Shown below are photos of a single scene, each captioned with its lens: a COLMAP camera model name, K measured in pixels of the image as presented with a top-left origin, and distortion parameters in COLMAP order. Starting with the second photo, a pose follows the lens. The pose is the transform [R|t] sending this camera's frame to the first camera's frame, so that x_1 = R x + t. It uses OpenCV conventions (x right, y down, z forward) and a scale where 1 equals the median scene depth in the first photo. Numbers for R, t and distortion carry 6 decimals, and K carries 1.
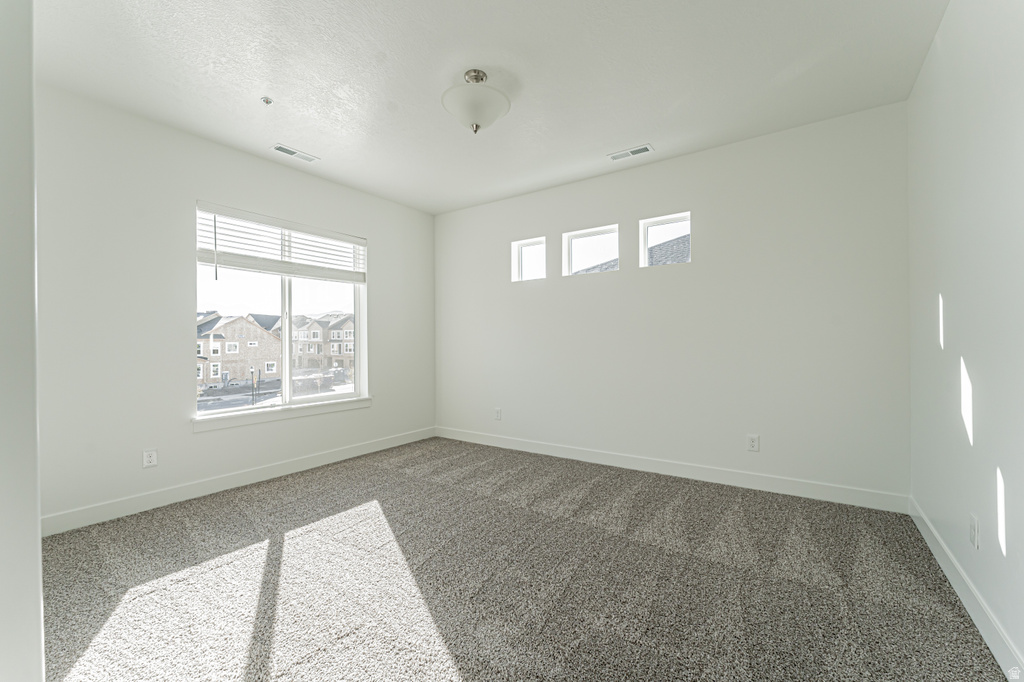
lens RADIAL K [[409.0, 0, 511.7], [0, 409.0, 338.0], [0, 0, 1]] dist [-0.000378, 0.000133]
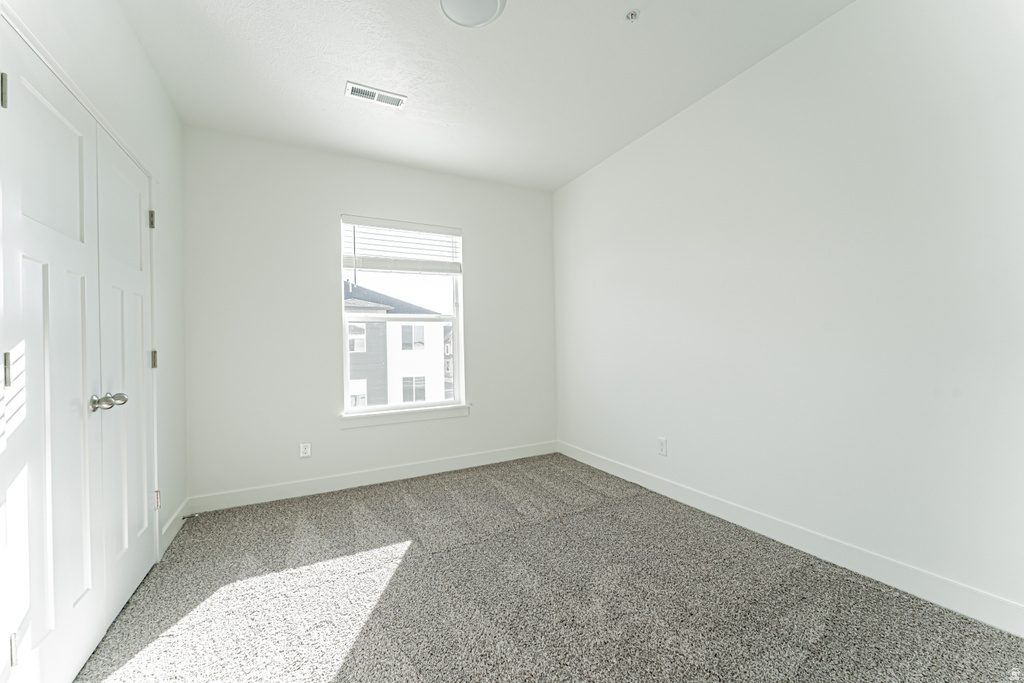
lens RADIAL K [[409.0, 0, 514.2], [0, 409.0, 345.8], [0, 0, 1]] dist [-0.000378, 0.000133]
pose [[0.899061, -0.014288, -0.437589, 0.122518], [0.018475, 0.999815, 0.005313, 0.015433], [0.437433, -0.012861, 0.899159, 0.252382]]
